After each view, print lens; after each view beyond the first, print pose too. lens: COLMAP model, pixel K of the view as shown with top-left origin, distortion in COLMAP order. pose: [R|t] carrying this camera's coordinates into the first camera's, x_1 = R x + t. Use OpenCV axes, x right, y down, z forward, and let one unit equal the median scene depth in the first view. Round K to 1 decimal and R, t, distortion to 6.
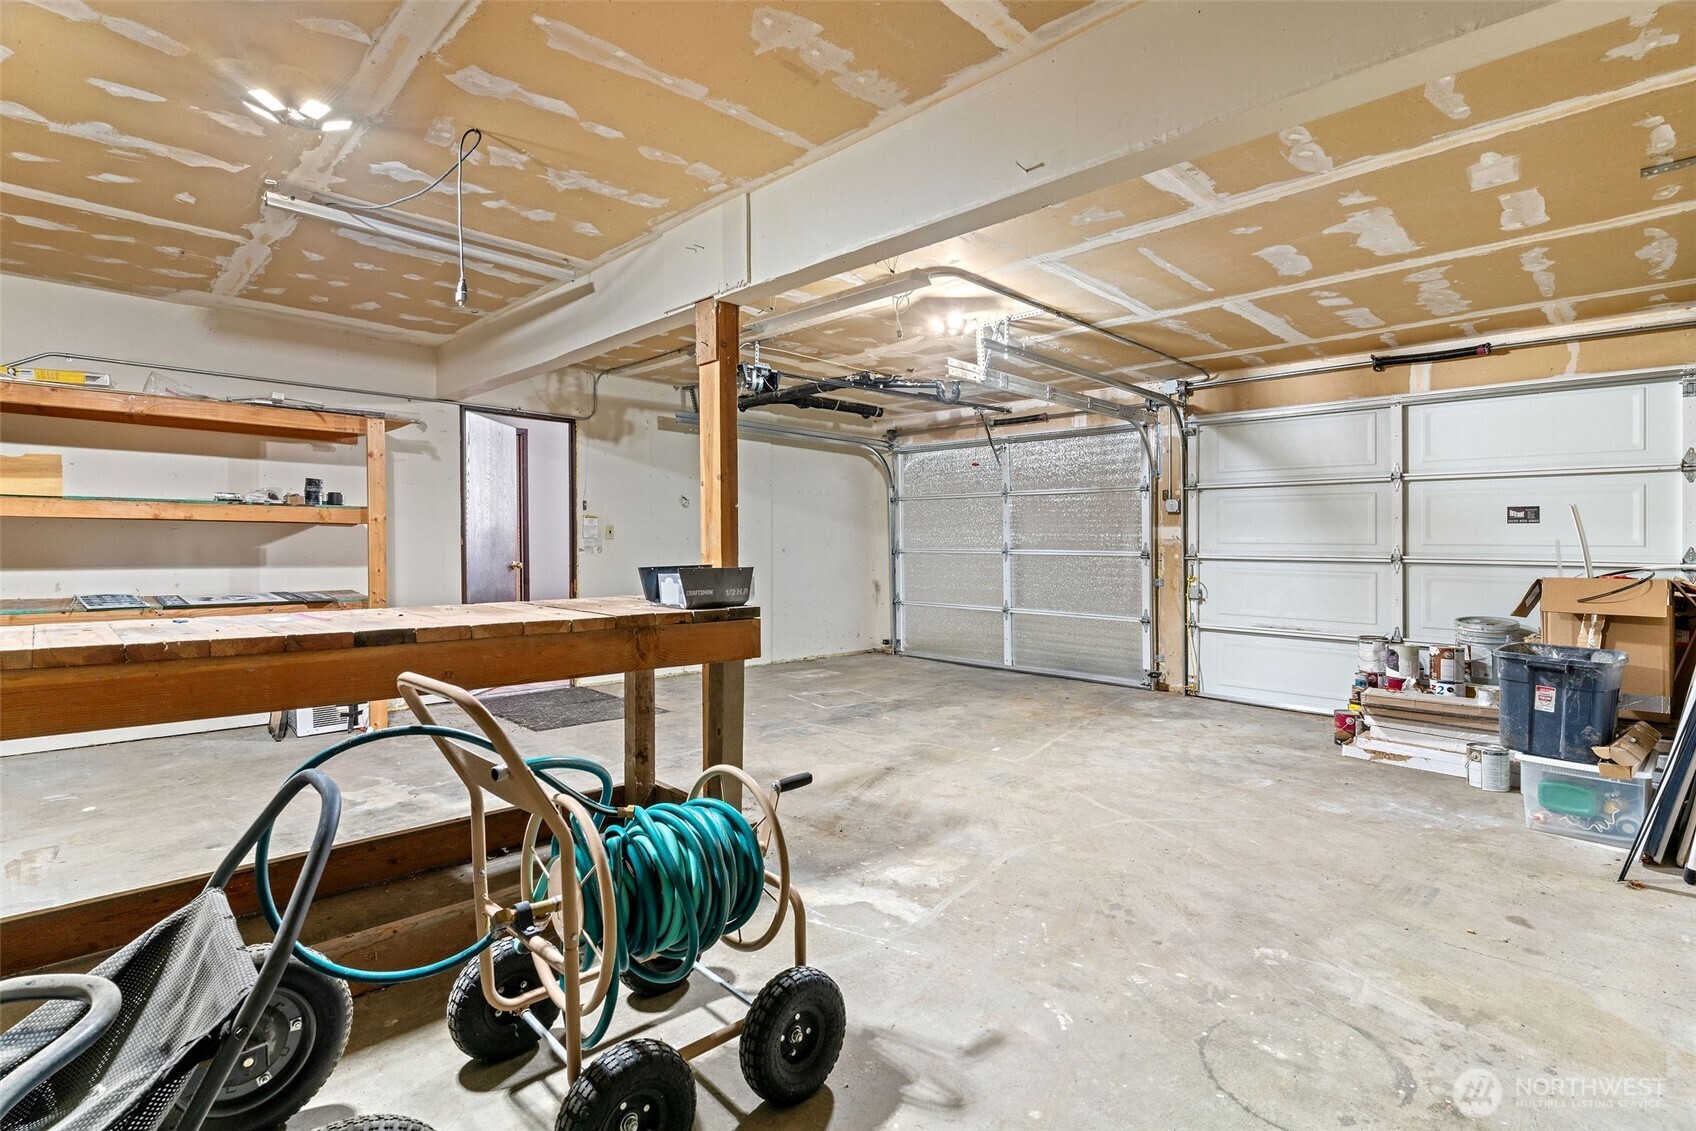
lens RADIAL K [[815.0, 0, 851.2], [0, 815.0, 557.1], [0, 0, 1]] dist [0.002296, 0.000120]
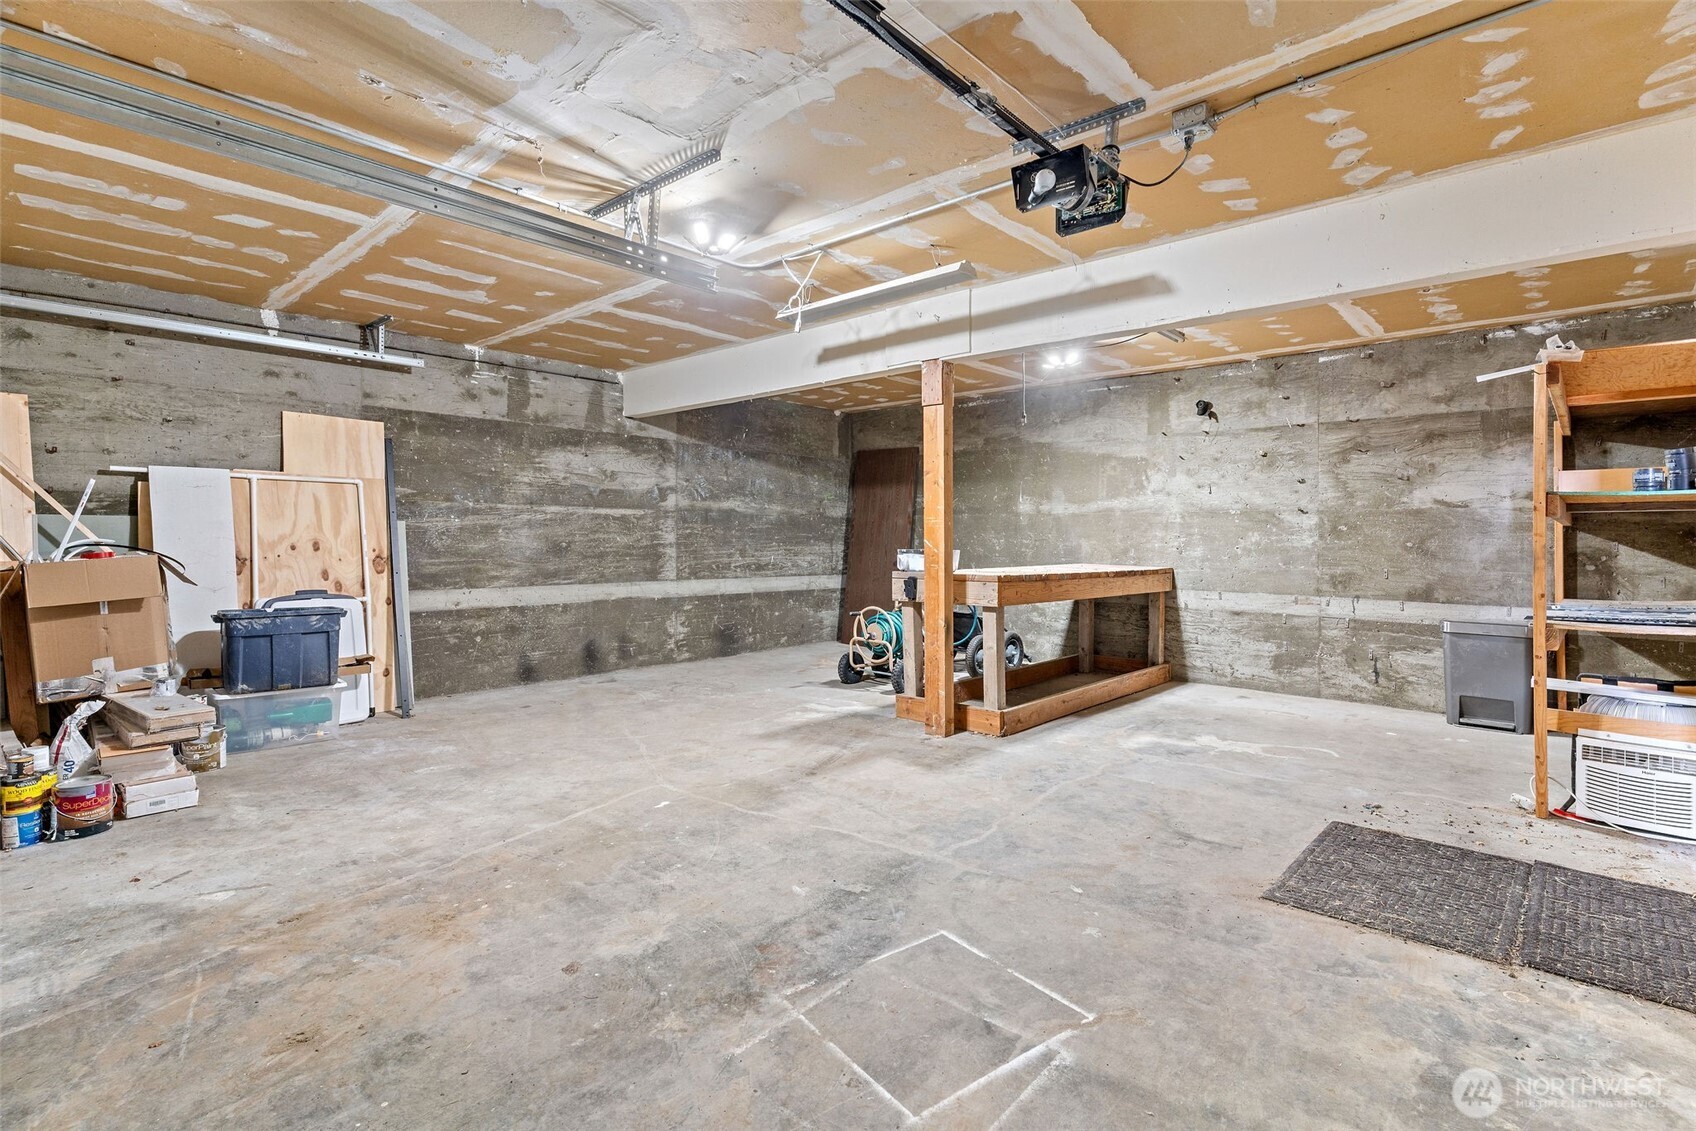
lens RADIAL K [[815.0, 0, 846.1], [0, 815.0, 561.4], [0, 0, 1]] dist [0.002296, 0.000120]
pose [[-0.997307, -0.007511, -0.072956, 0.089294], [-0.010084, 0.999338, 0.034968, -0.017021], [0.072645, 0.035609, -0.996722, 2.218122]]
